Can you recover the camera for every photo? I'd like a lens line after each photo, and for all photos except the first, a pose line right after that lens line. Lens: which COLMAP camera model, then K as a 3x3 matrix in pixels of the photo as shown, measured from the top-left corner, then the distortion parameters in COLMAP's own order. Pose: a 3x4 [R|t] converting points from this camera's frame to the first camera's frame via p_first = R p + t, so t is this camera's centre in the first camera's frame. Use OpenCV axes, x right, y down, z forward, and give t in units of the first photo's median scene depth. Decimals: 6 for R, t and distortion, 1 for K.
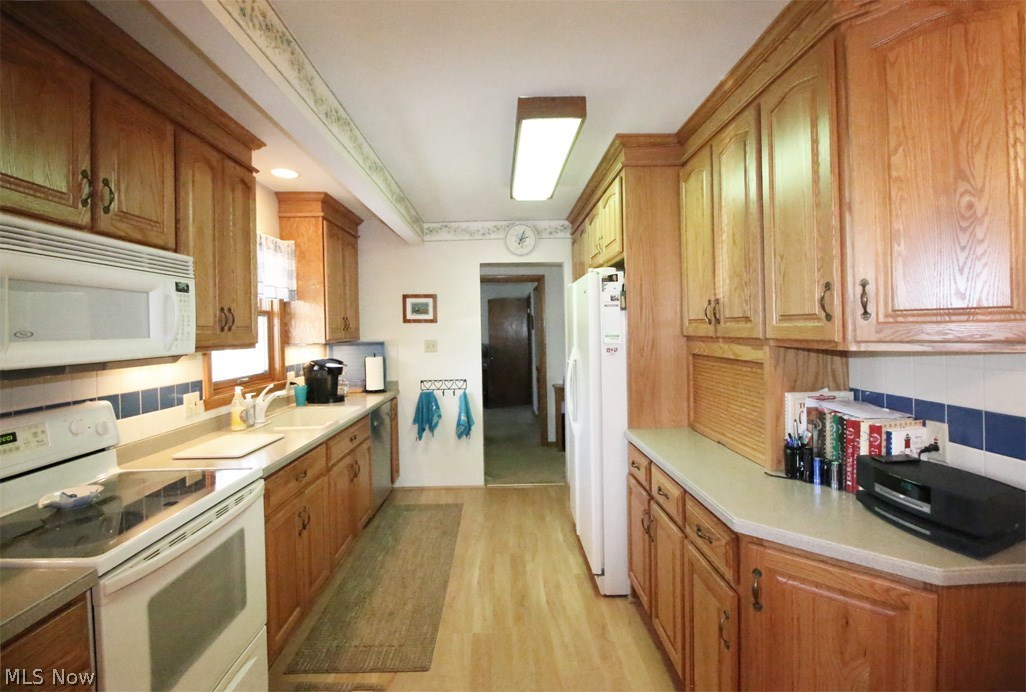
lens RADIAL K [[486.4, 0, 513.0], [0, 486.4, 346.0], [0, 0, 1]] dist [0.001761, -0.014466]
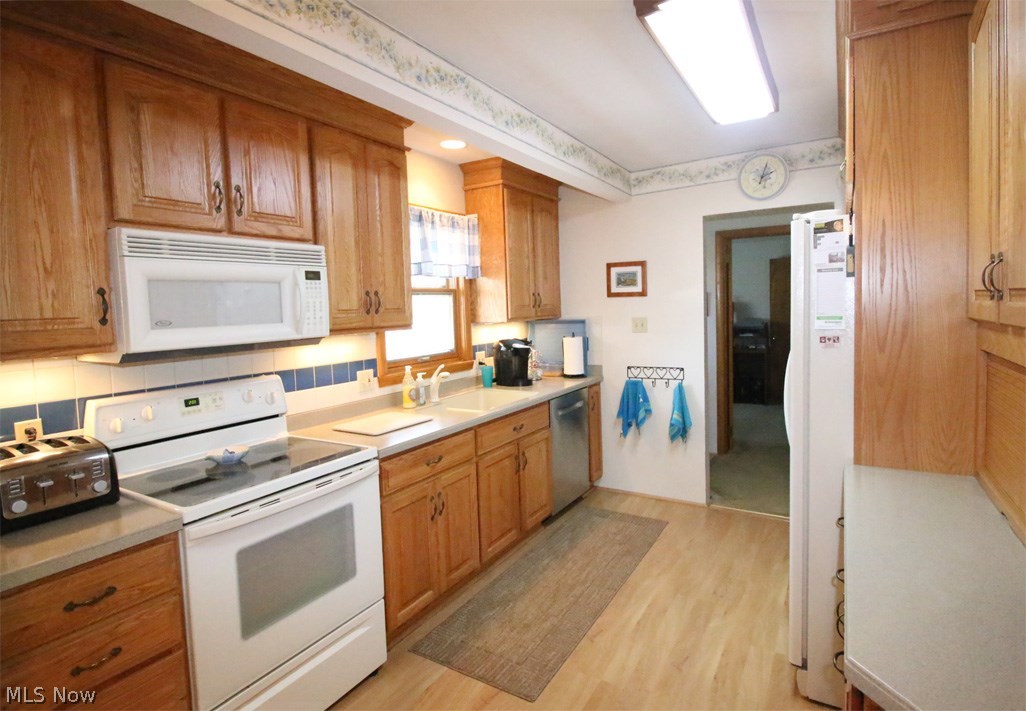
lens RADIAL K [[559.4, 0, 513.0], [0, 559.4, 355.5], [0, 0, 1]] dist [-0.001564, -0.000852]
pose [[0.821043, 0.042372, -0.569291, 0.282569], [-0.001687, 0.997417, 0.071805, -0.023191], [0.570863, -0.057994, 0.818994, 0.154549]]
